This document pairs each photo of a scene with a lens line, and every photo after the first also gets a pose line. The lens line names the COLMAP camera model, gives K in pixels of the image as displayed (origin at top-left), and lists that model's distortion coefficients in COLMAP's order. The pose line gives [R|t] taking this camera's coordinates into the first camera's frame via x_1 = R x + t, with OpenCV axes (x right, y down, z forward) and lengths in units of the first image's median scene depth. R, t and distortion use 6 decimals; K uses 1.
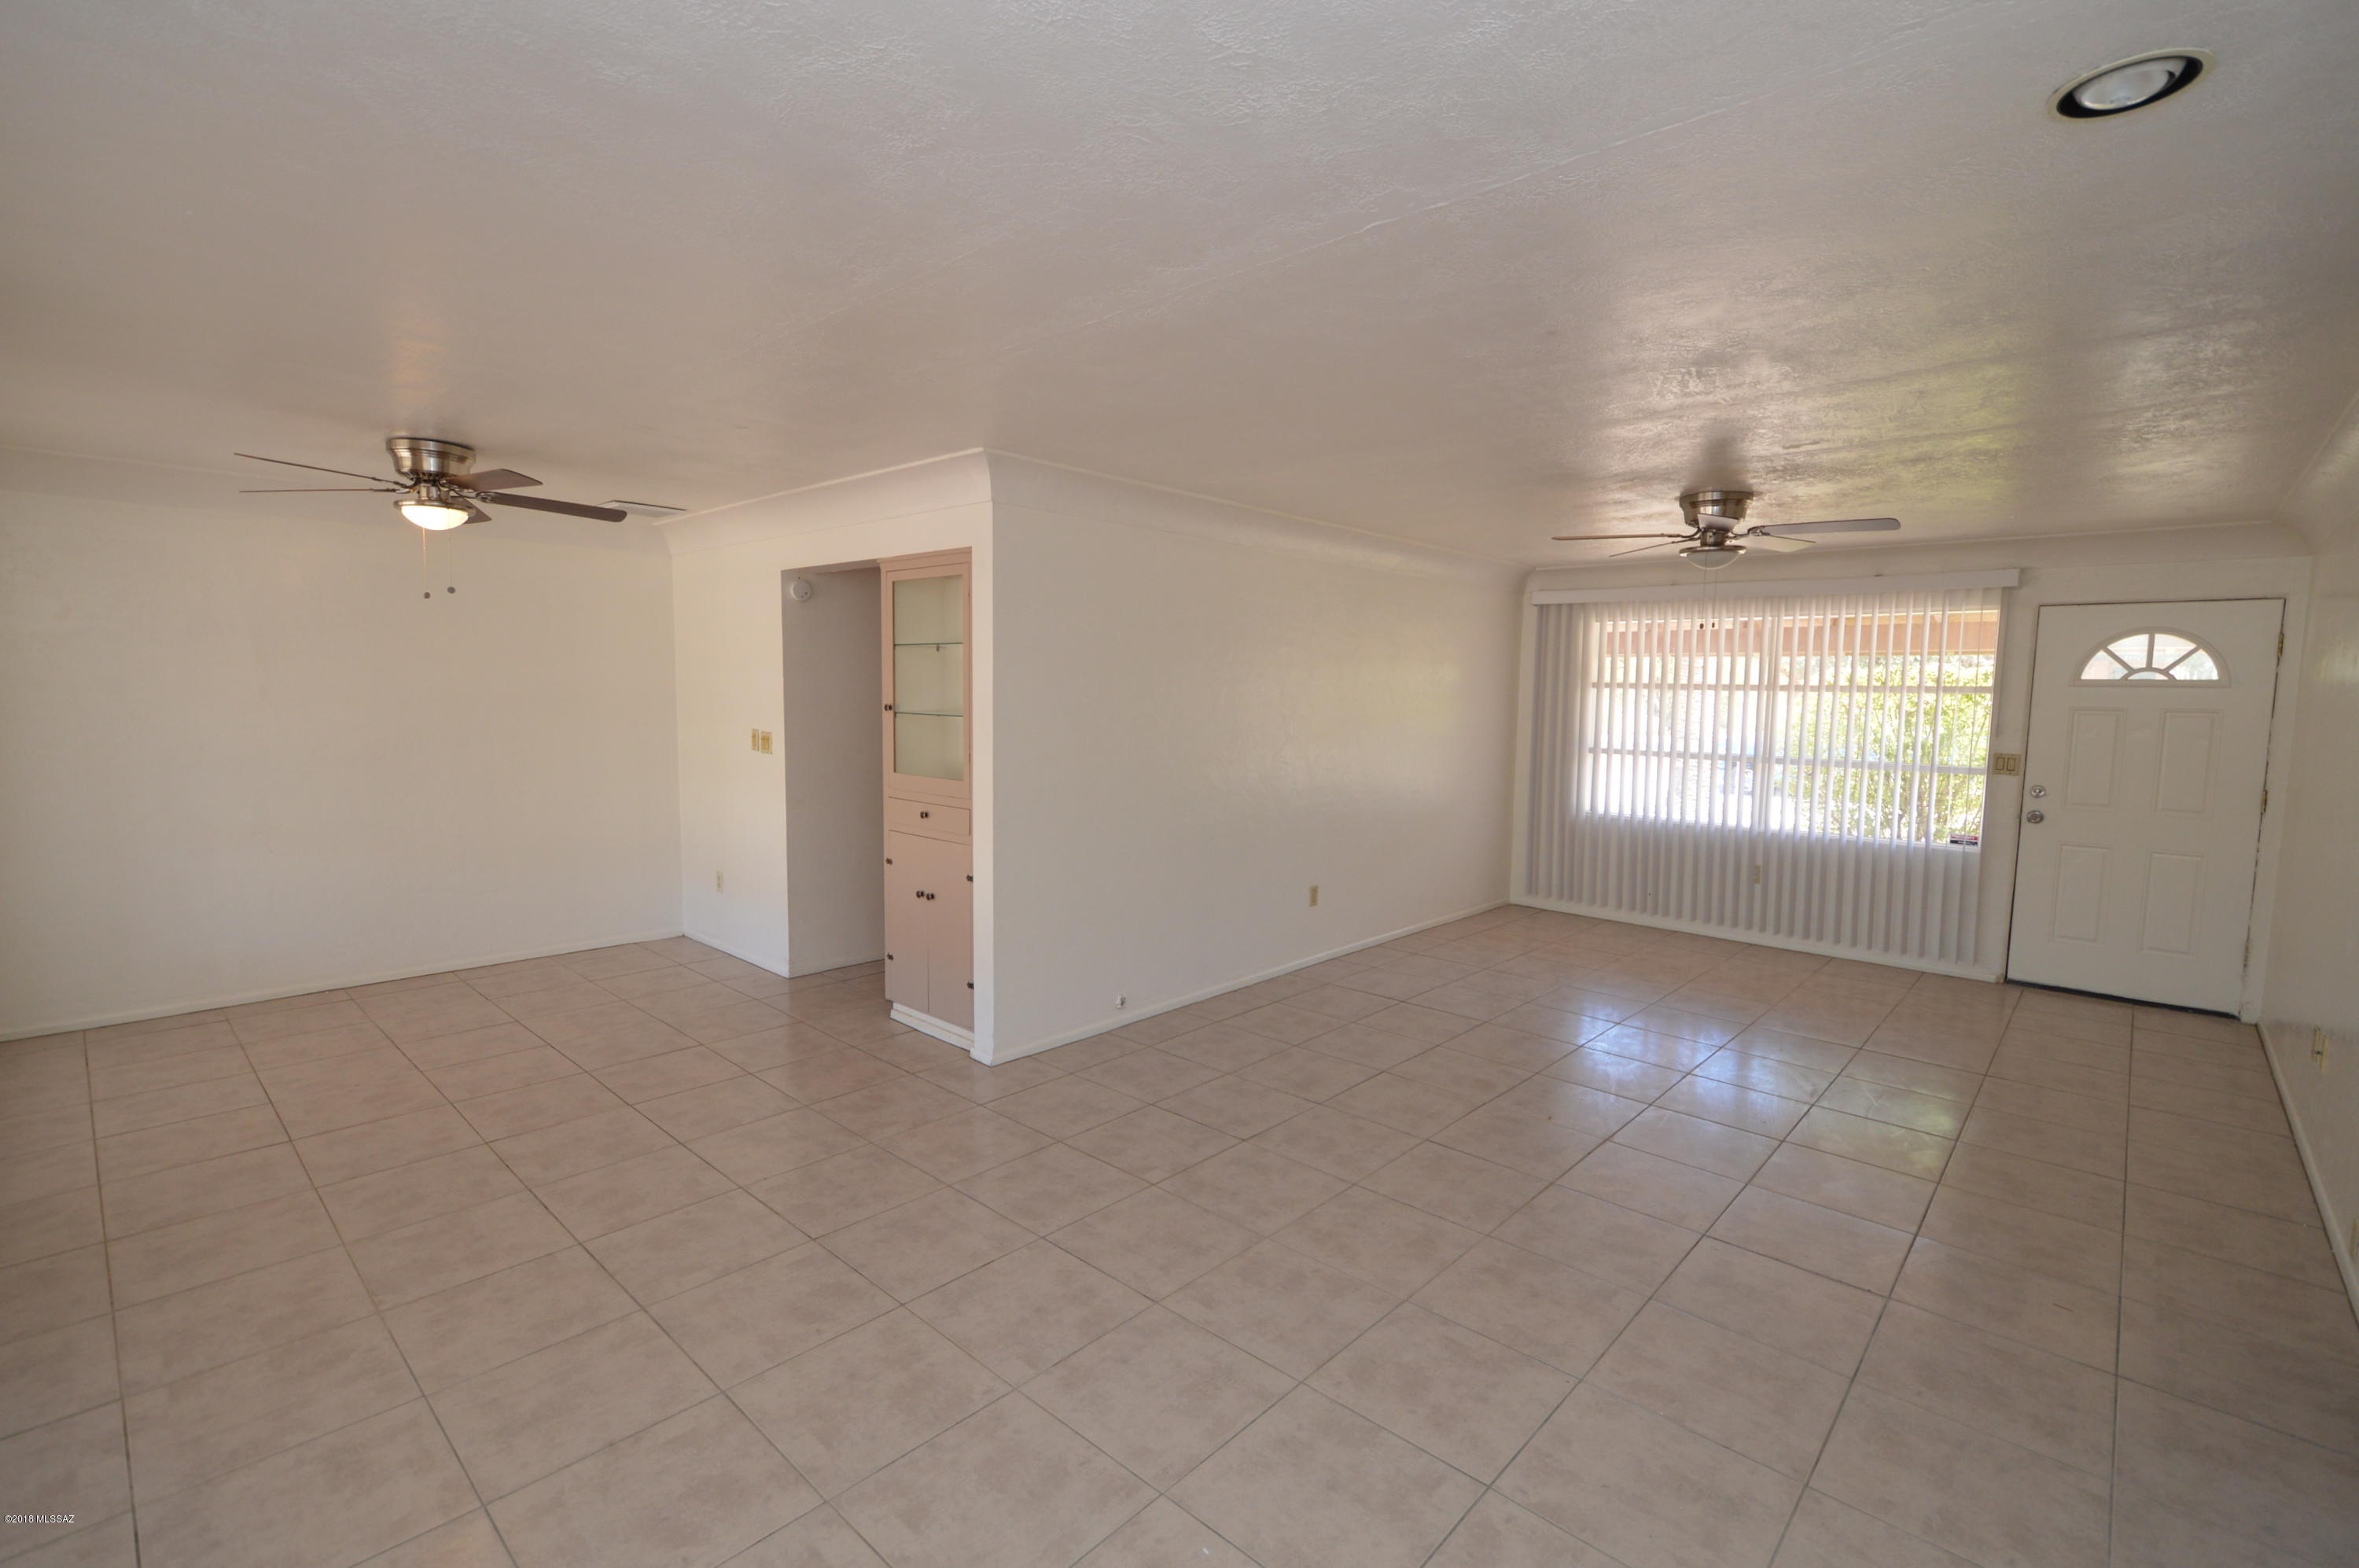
lens RADIAL K [[1046.0, 0, 1186.2], [0, 1046.0, 781.3], [0, 0, 1]] dist [0.003152, -0.005356]
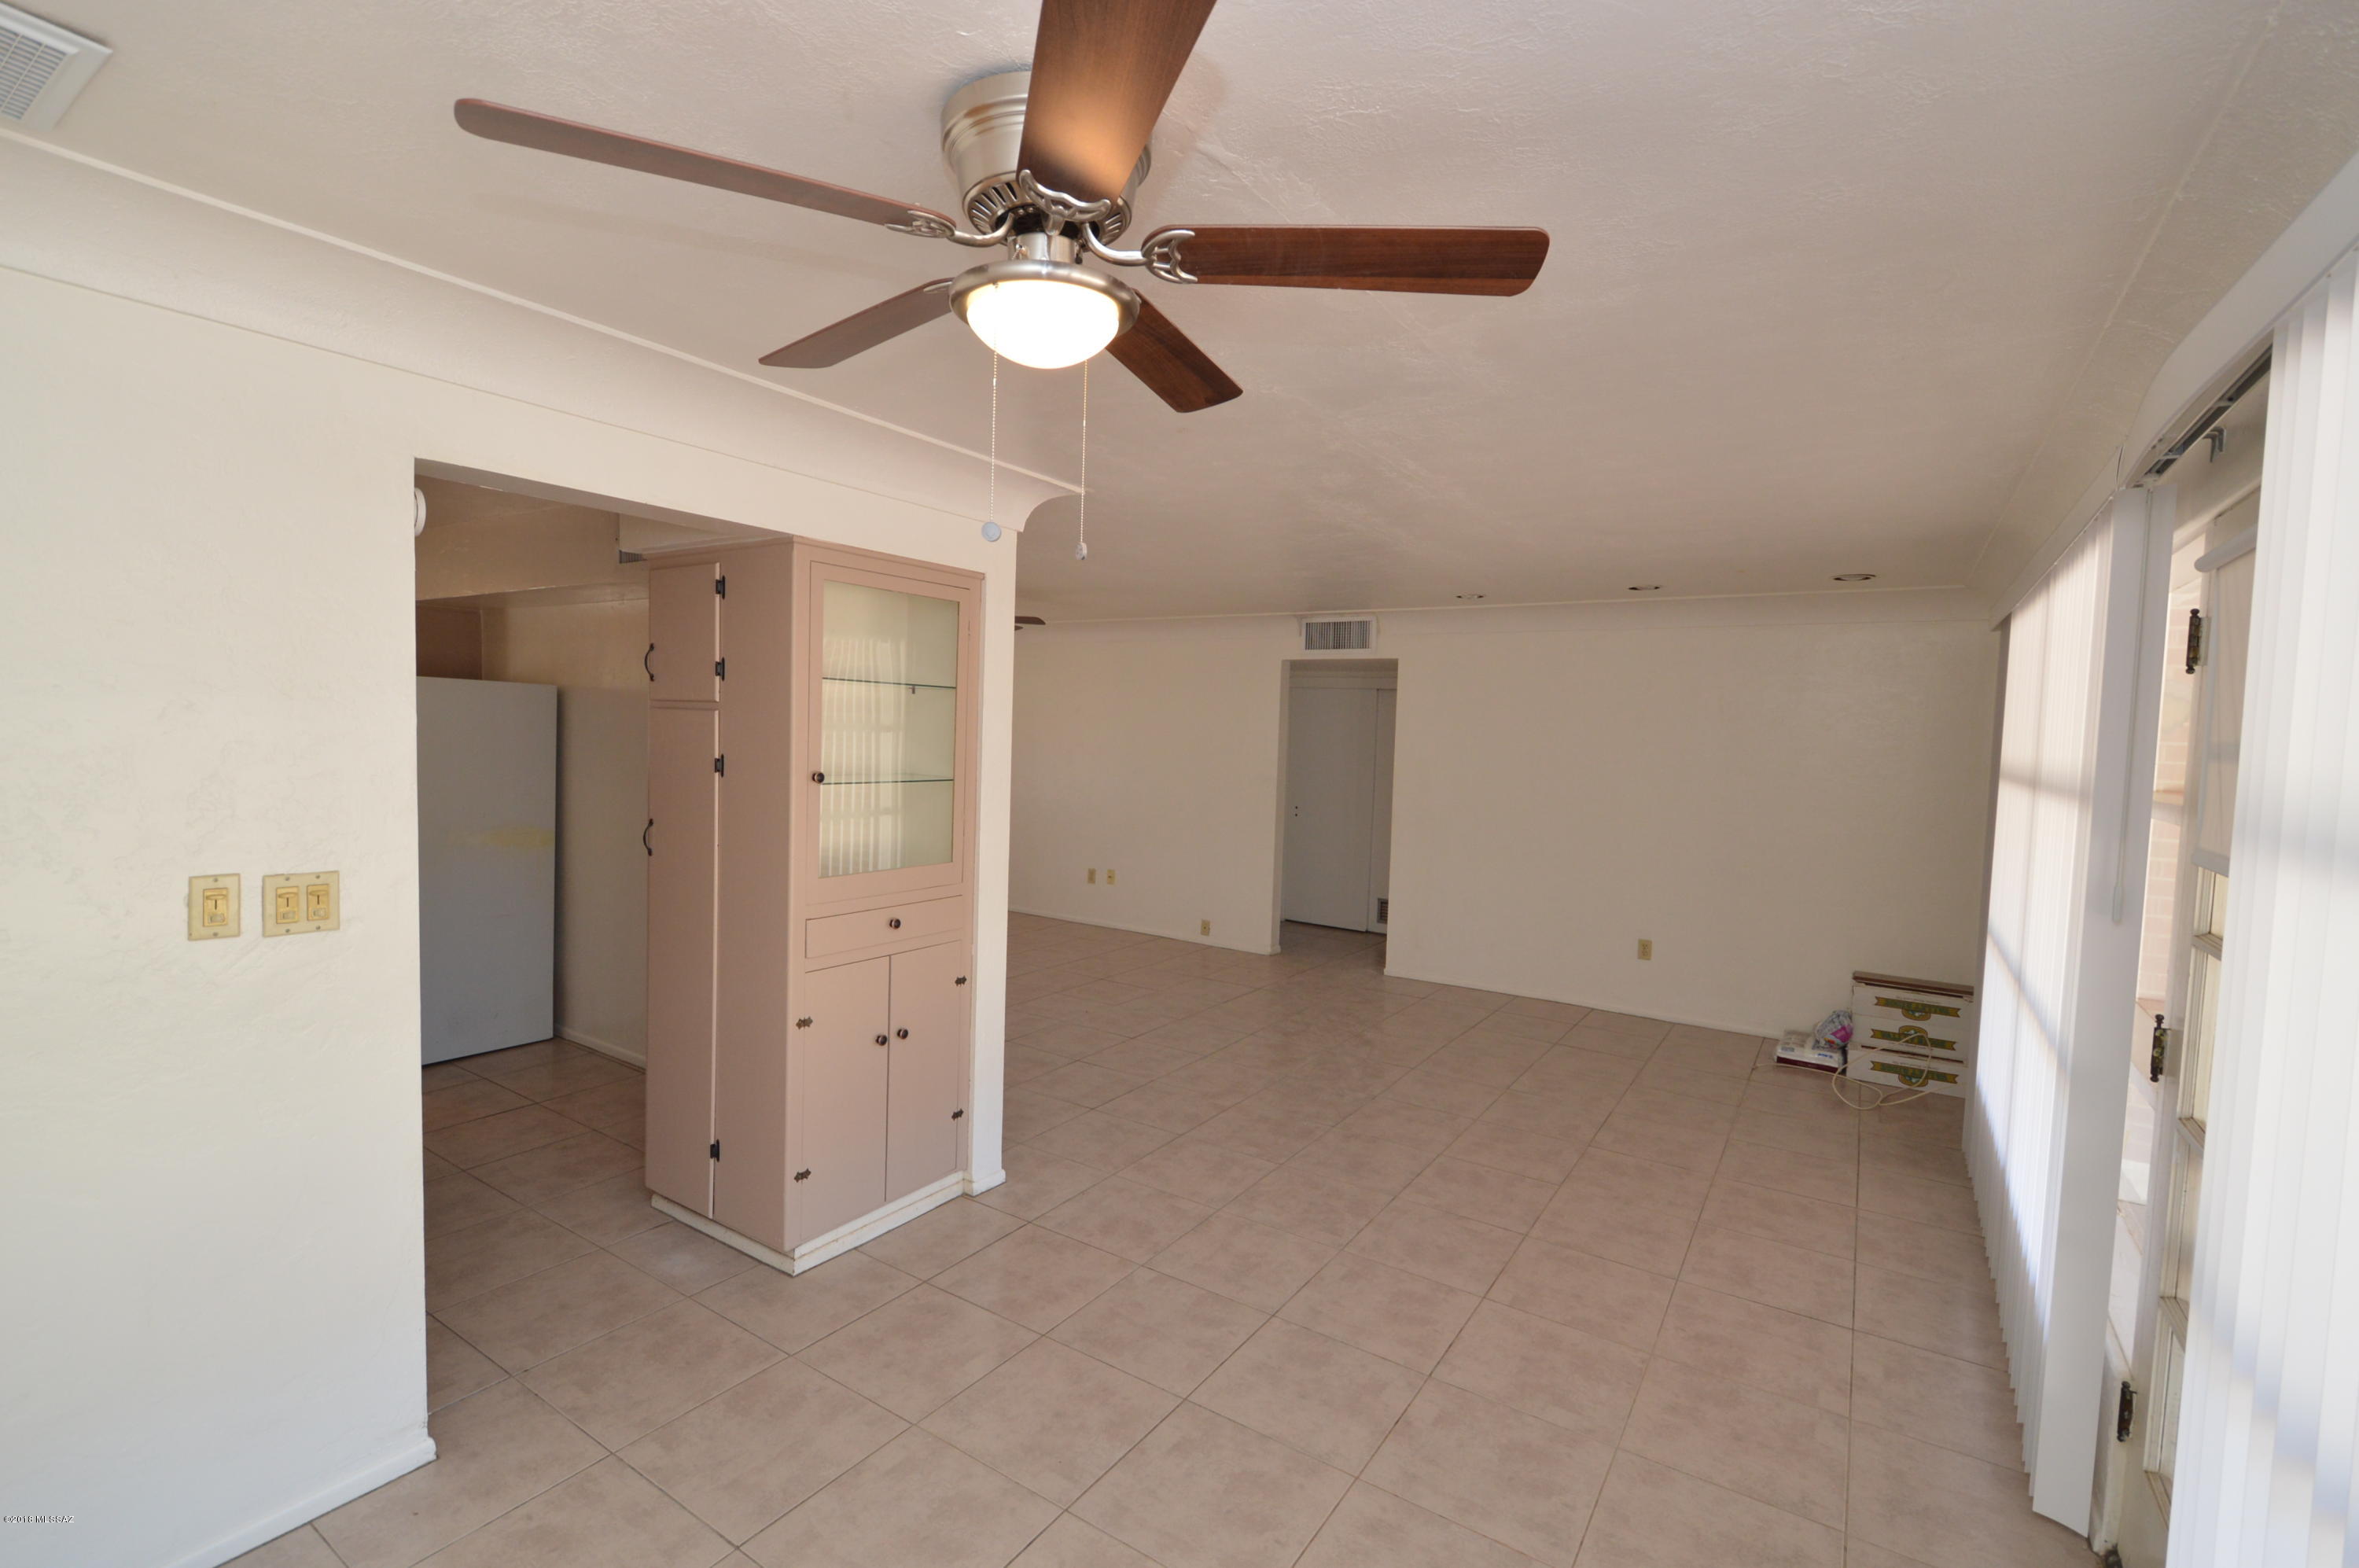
lens RADIAL K [[1046.0, 0, 1185.1], [0, 1046.0, 781.5], [0, 0, 1]] dist [0.003152, -0.005356]
pose [[-0.160861, -0.076551, 0.984004, -1.365506], [0.053882, 0.994820, 0.086201, -0.160111], [-0.985505, 0.066886, -0.155903, 1.276858]]
